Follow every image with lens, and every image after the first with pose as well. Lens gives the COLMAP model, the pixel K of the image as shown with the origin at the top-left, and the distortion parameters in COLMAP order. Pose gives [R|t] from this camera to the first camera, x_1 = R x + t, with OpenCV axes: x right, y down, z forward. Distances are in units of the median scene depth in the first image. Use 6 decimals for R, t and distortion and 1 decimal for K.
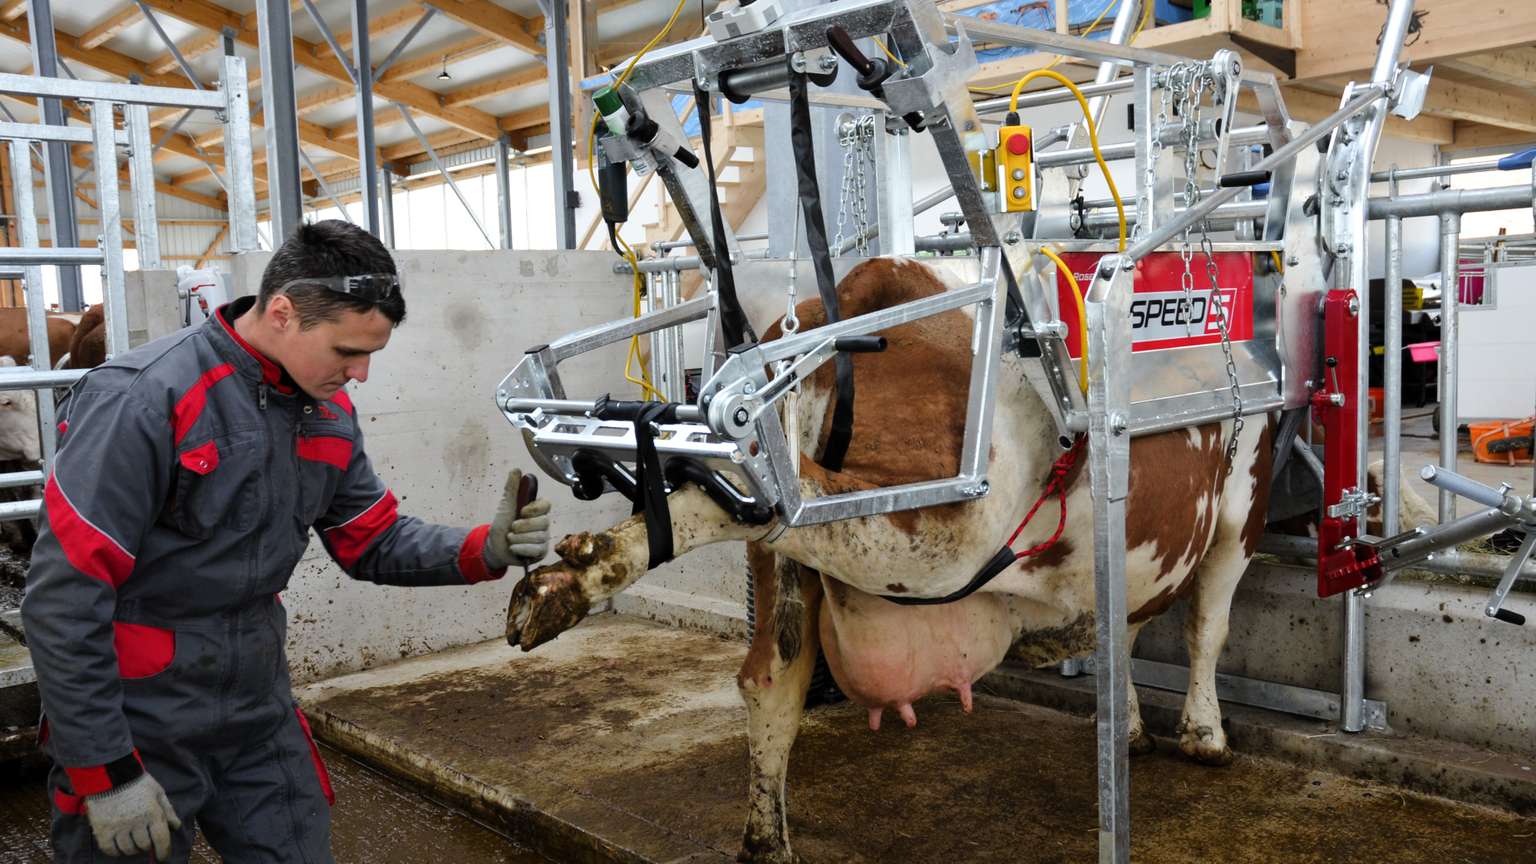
lens RADIAL K [[1343.9, 0, 768.6], [0, 1343.9, 468.5], [0, 0, 1]] dist [-0.141887, 0.191334]
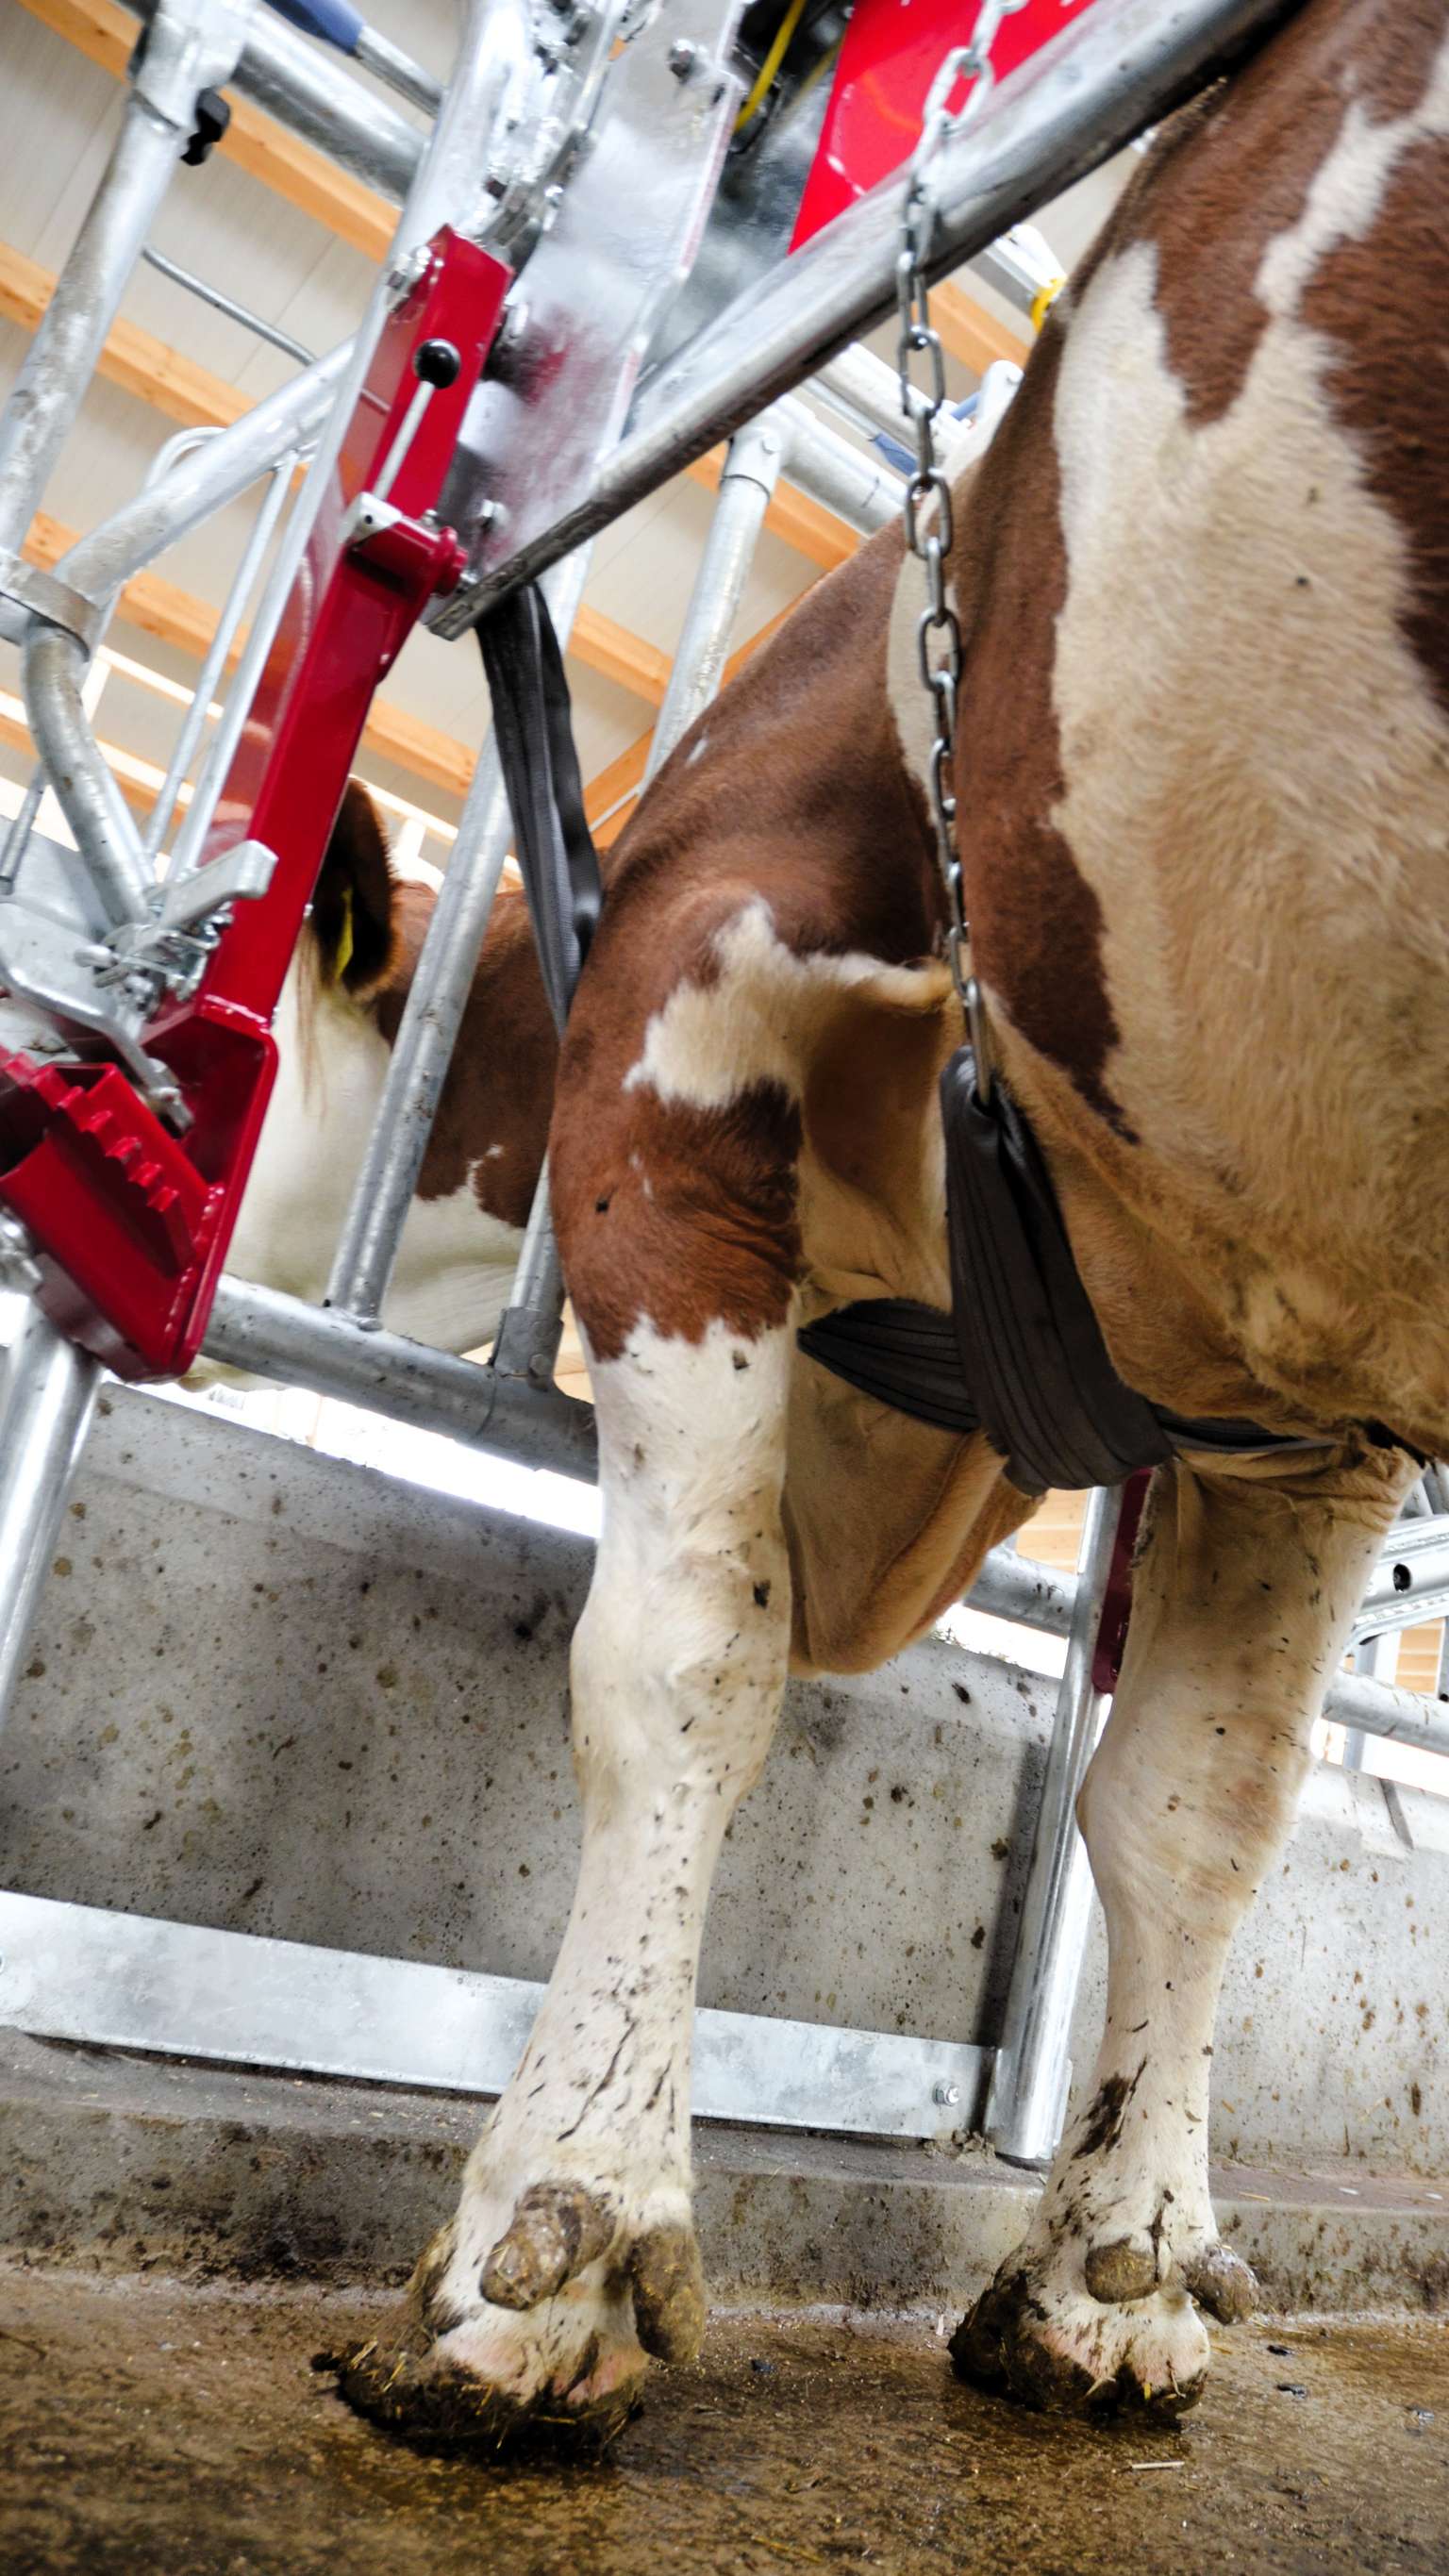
lens RADIAL K [[1981.0, 0, 851.0], [0, 1981.0, 1289.9], [0, 0, 1]] dist [-0.181164, 0.152215]
pose [[0.034472, 0.339798, 0.939866, -0.040187], [-0.075728, 0.938610, -0.336566, 0.159350], [-0.996533, -0.059572, 0.058088, 1.003104]]
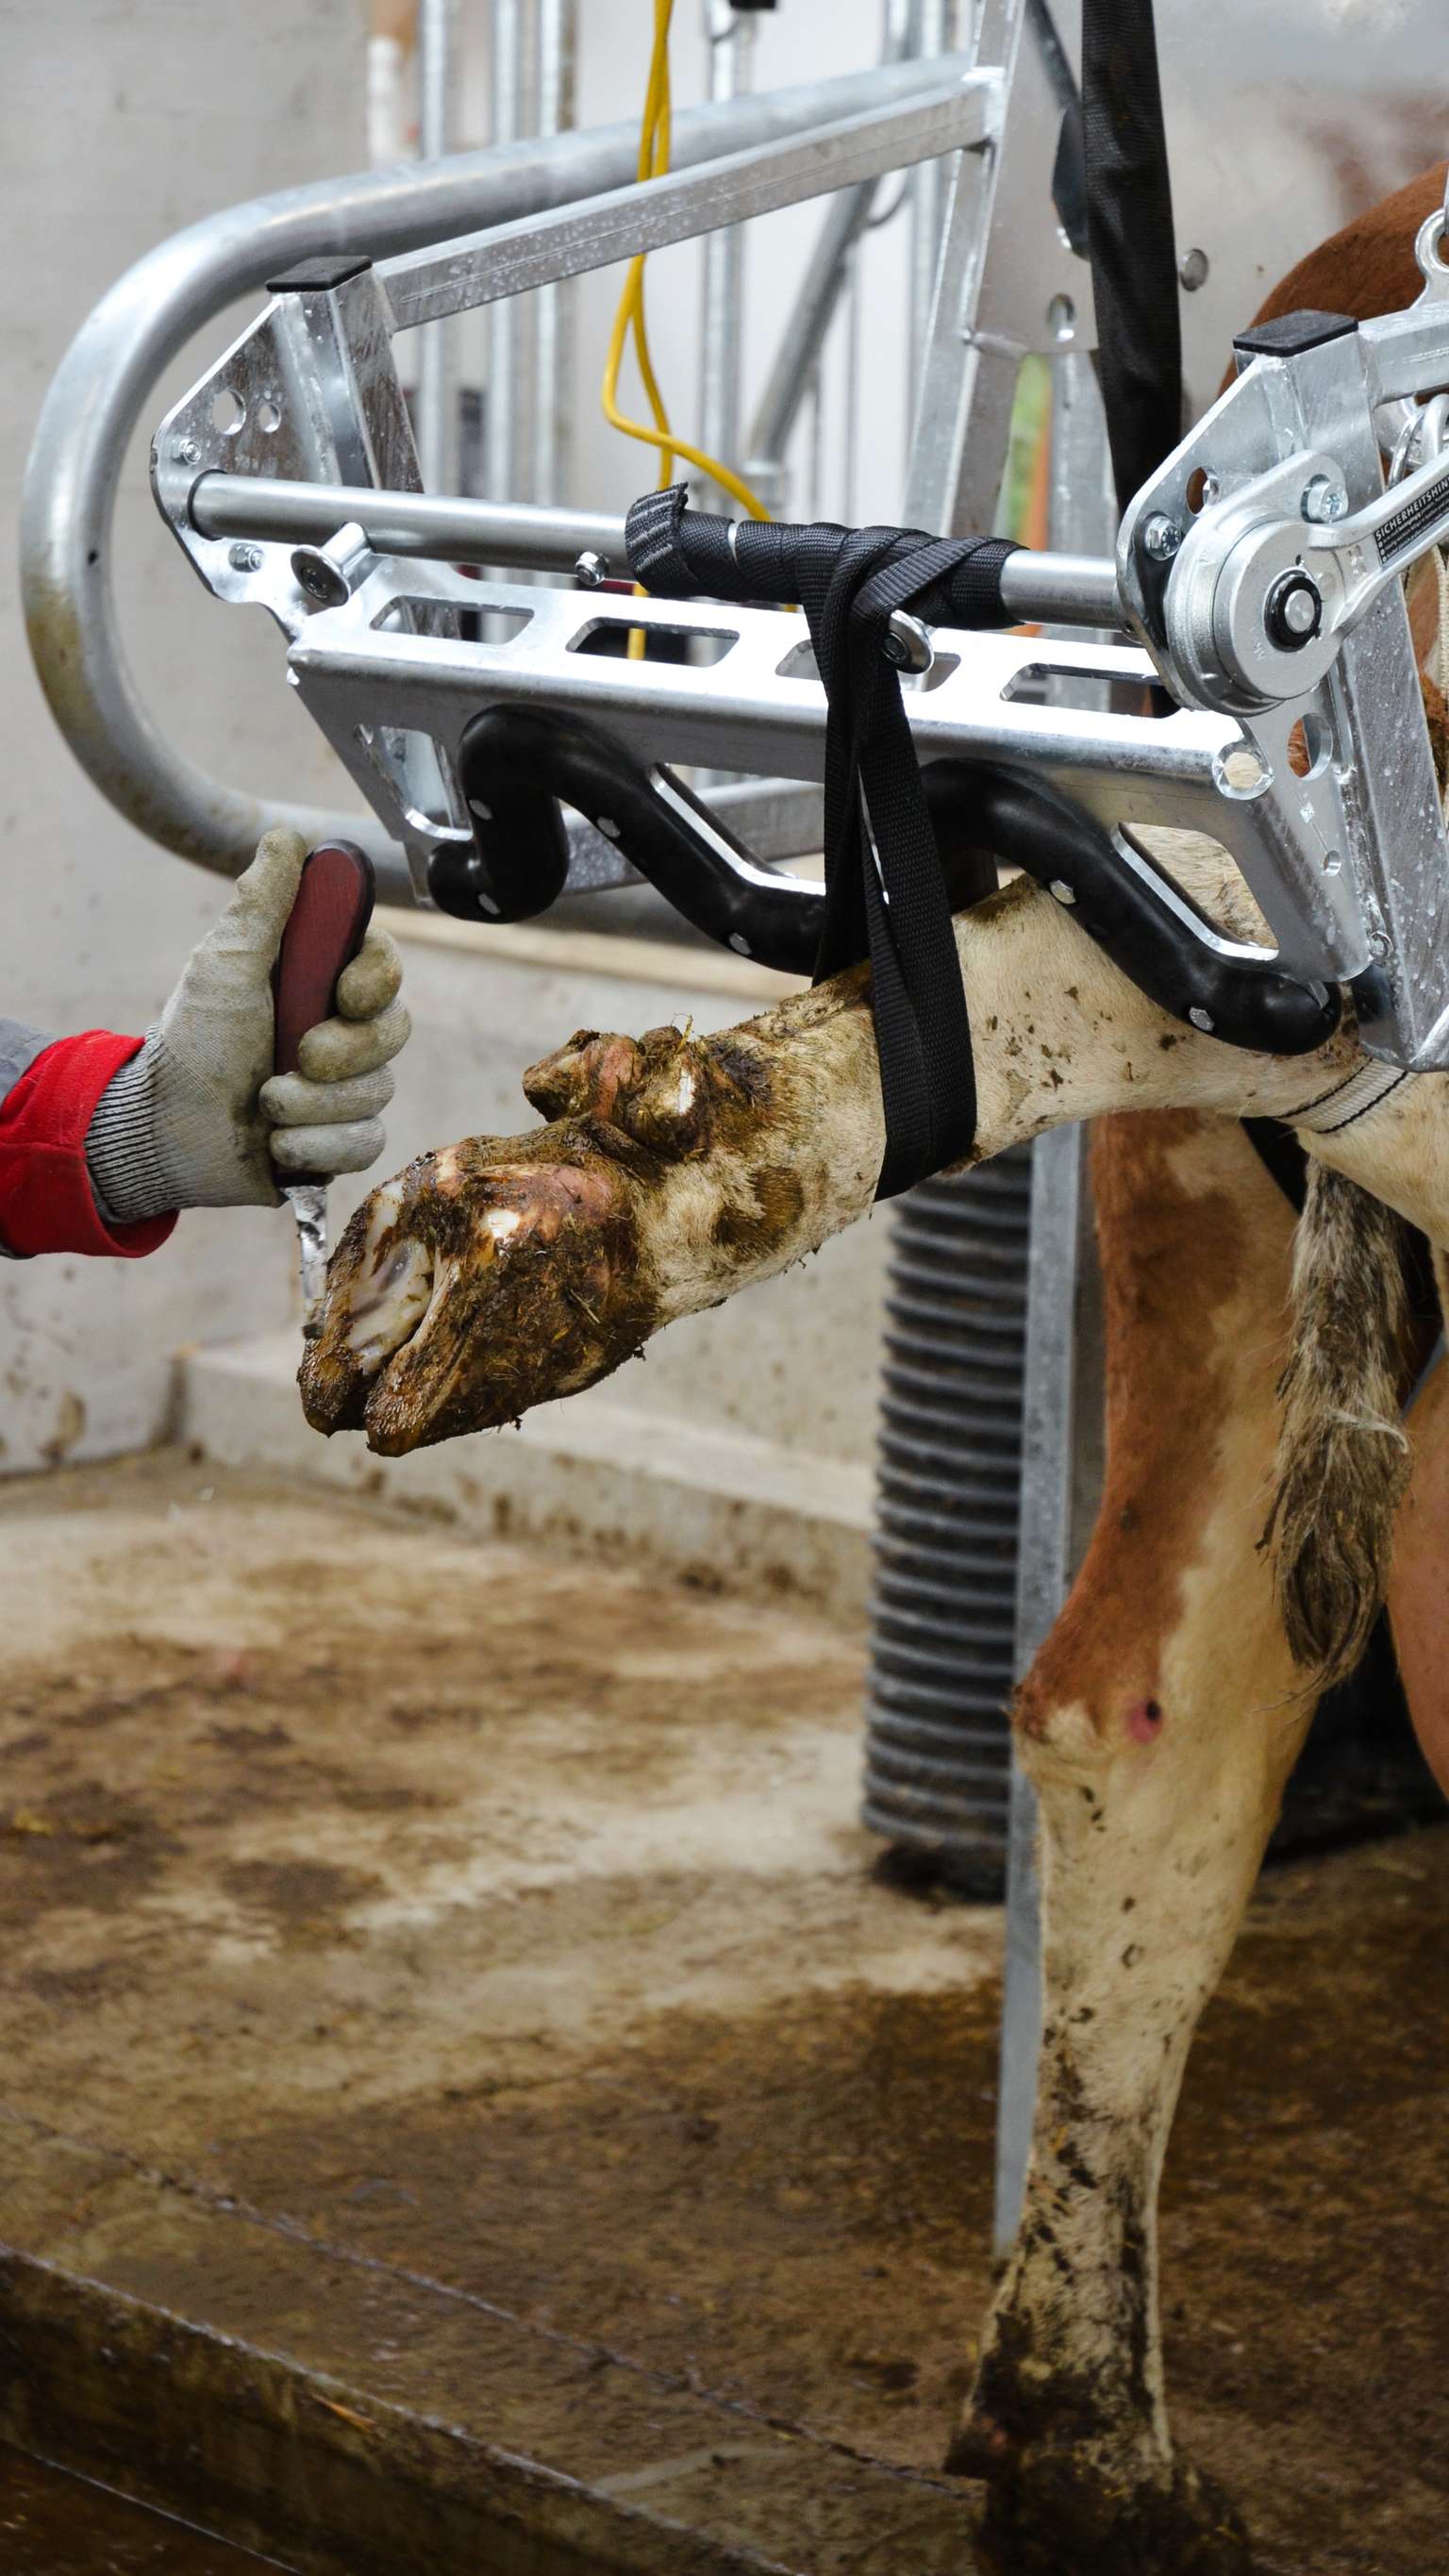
lens RADIAL K [[6330.1, 0, 782.7], [0, 6330.1, 1295.5], [0, 0, 1]] dist [0.339833, -0.538657]
pose [[0.997677, 0.058871, 0.034271, -0.086370], [-0.060939, 0.996164, 0.062794, 0.011410], [-0.030443, -0.064736, 0.997438, -0.111830]]
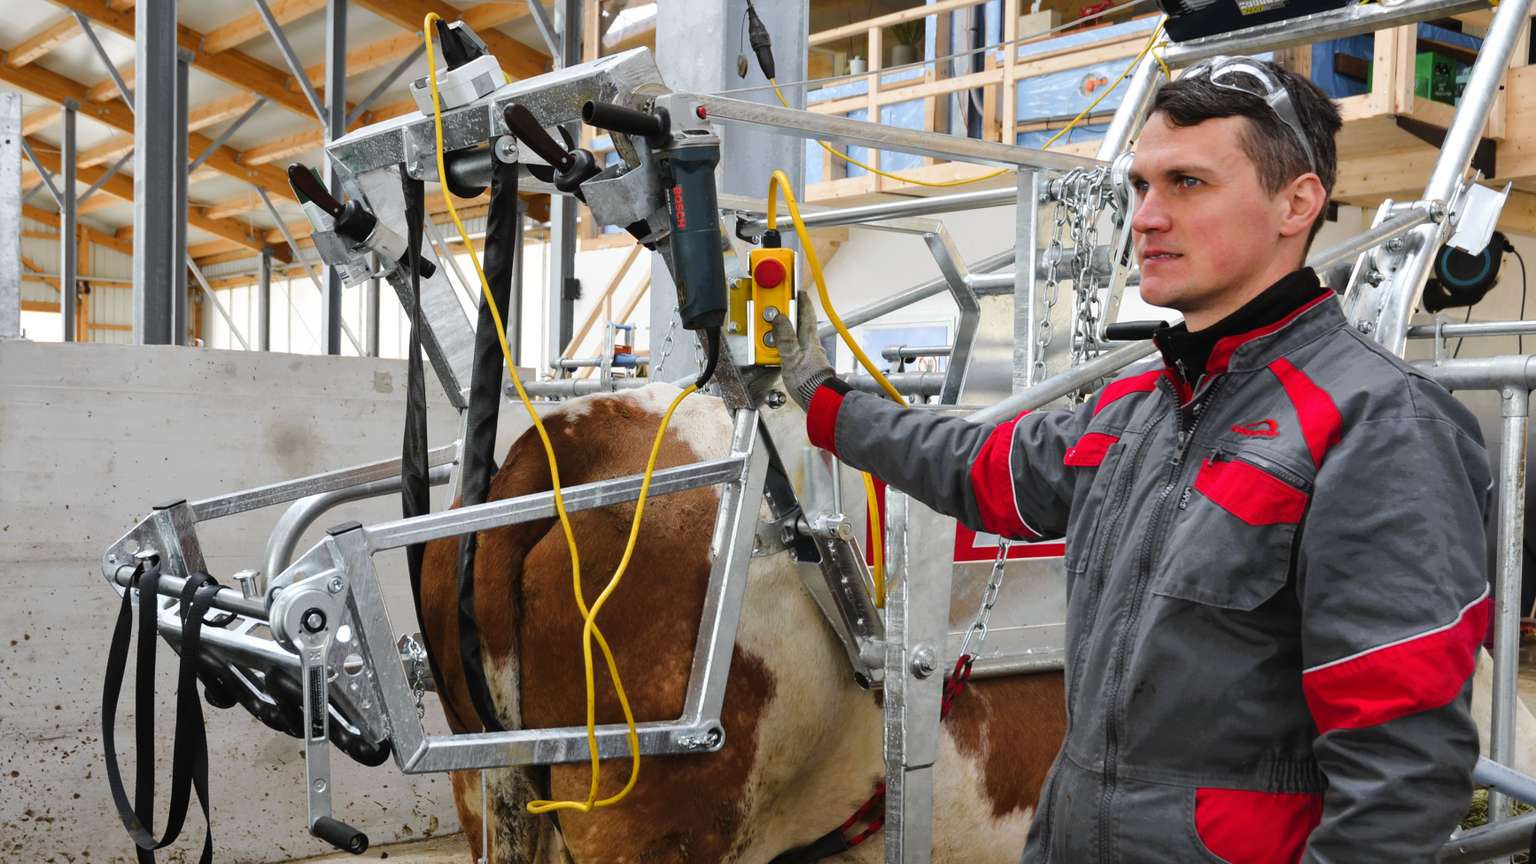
lens RADIAL K [[1720.7, 0, 720.7], [0, 1720.7, 510.4], [0, 0, 1]] dist [-0.075357, 0.222687]
pose [[0.993761, 0.065557, -0.090231, 0.163508], [-0.071981, 0.994955, -0.069881, -0.029870], [0.085195, 0.075940, 0.993466, 0.044180]]
